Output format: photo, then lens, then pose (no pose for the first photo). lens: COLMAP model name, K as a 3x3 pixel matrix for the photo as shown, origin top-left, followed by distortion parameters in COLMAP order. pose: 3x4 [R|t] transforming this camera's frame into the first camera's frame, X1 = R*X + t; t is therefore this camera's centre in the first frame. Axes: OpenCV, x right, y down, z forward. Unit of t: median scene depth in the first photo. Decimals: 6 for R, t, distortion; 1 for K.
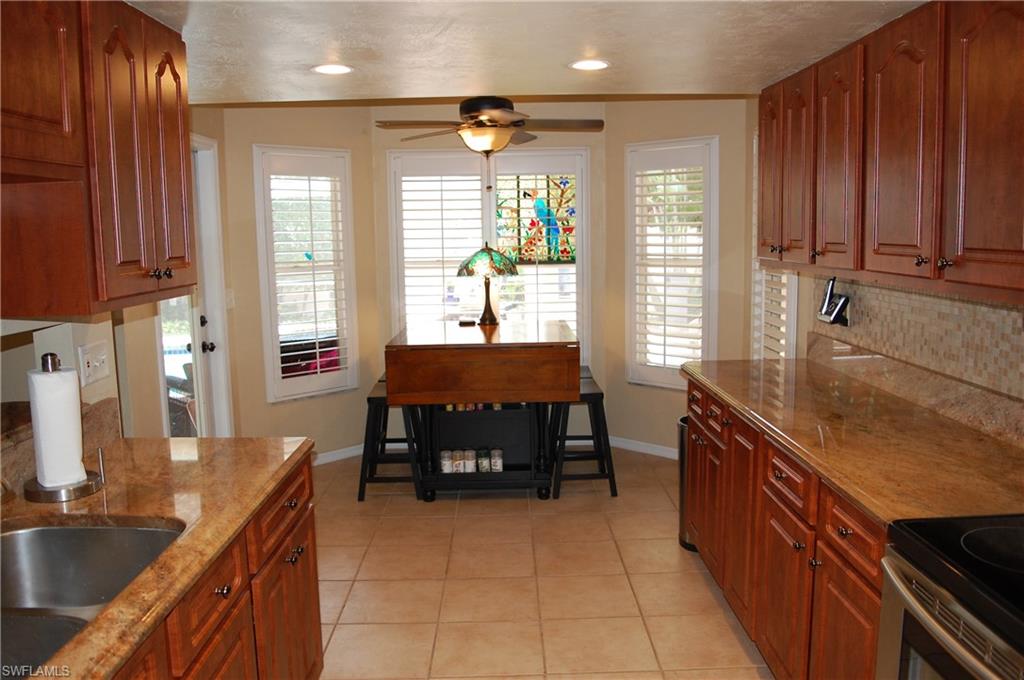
lens RADIAL K [[805.0, 0, 512.3], [0, 805.0, 335.4], [0, 0, 1]] dist [-0.093671, 0.023147]
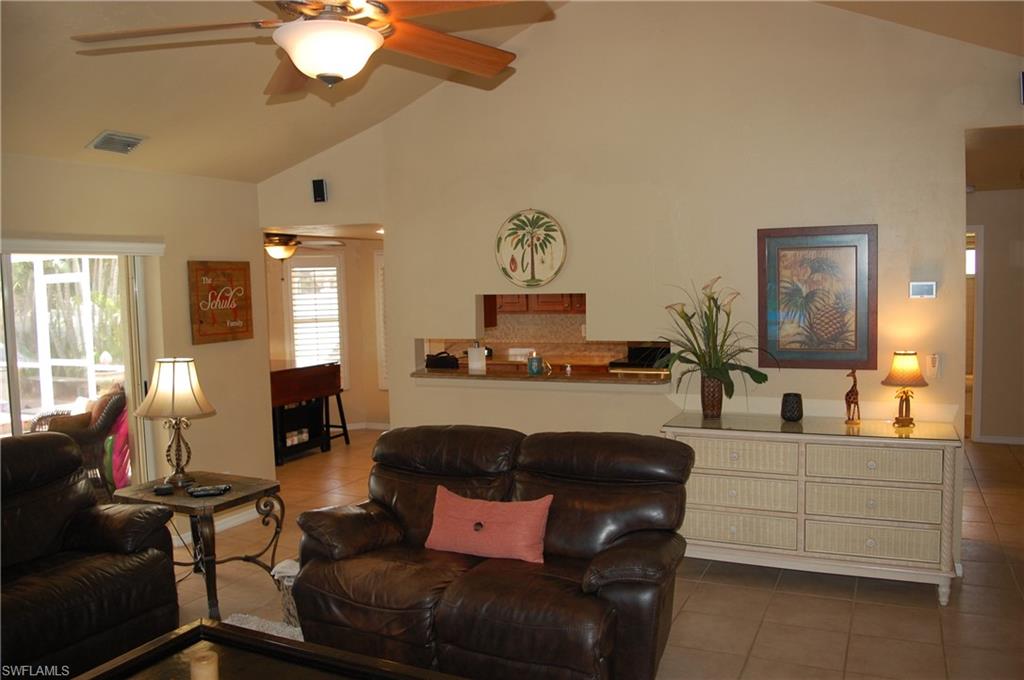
lens RADIAL K [[805.0, 0, 512.3], [0, 805.0, 335.4], [0, 0, 1]] dist [-0.093671, 0.023147]
pose [[0.449885, -0.055856, 0.891338, -2.236292], [0.135021, 0.990824, -0.006059, 0.022718], [-0.882821, 0.123075, 0.453299, -0.346378]]
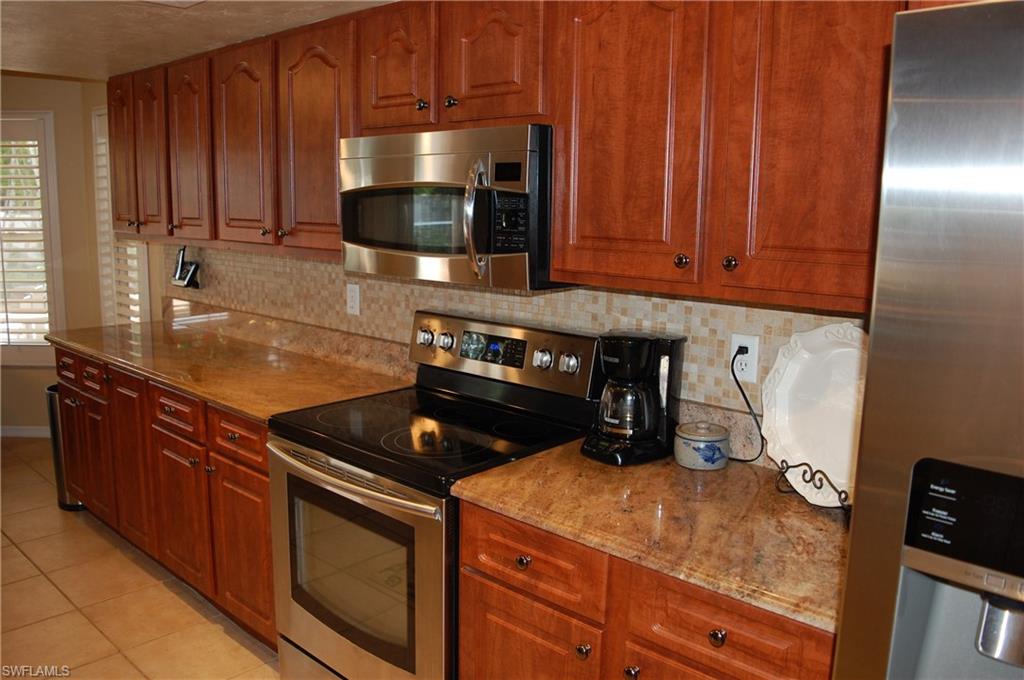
lens RADIAL K [[805.0, 0, 512.3], [0, 805.0, 335.4], [0, 0, 1]] dist [-0.093671, 0.023147]
pose [[0.682484, -0.088446, 0.725530, -0.144218], [0.064827, 0.996064, 0.060445, 0.019670], [-0.728020, 0.005782, 0.685531, -0.175801]]
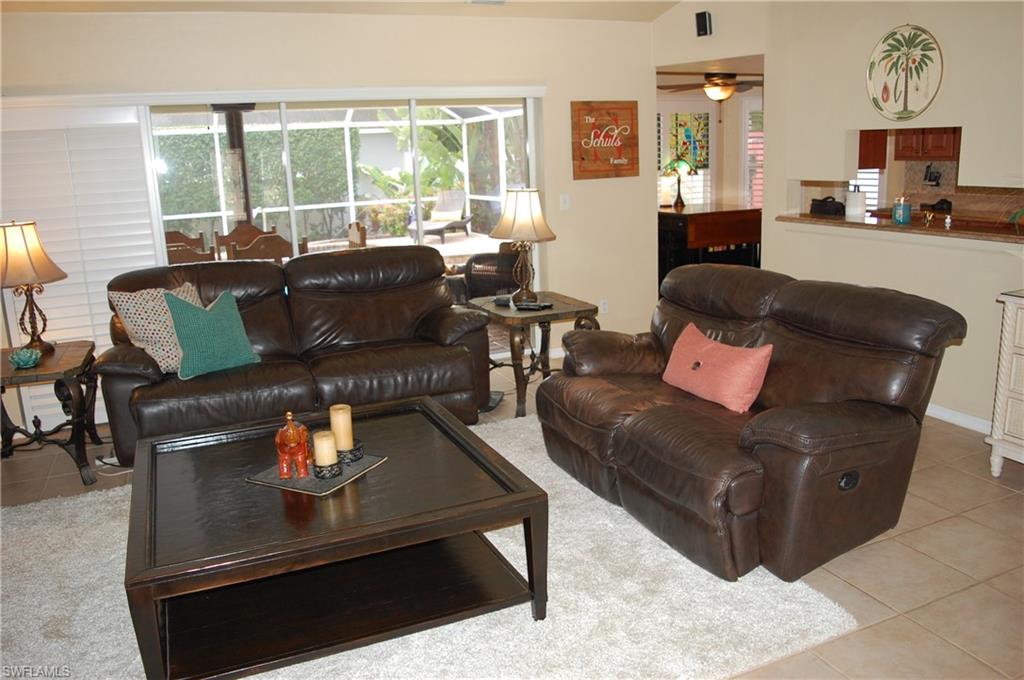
lens RADIAL K [[805.0, 0, 512.3], [0, 805.0, 335.4], [0, 0, 1]] dist [-0.093671, 0.023147]
pose [[0.920280, -0.108909, 0.375797, -1.867718], [0.077841, 0.992242, 0.096939, 0.119283], [-0.383439, -0.059959, 0.921618, -0.708405]]
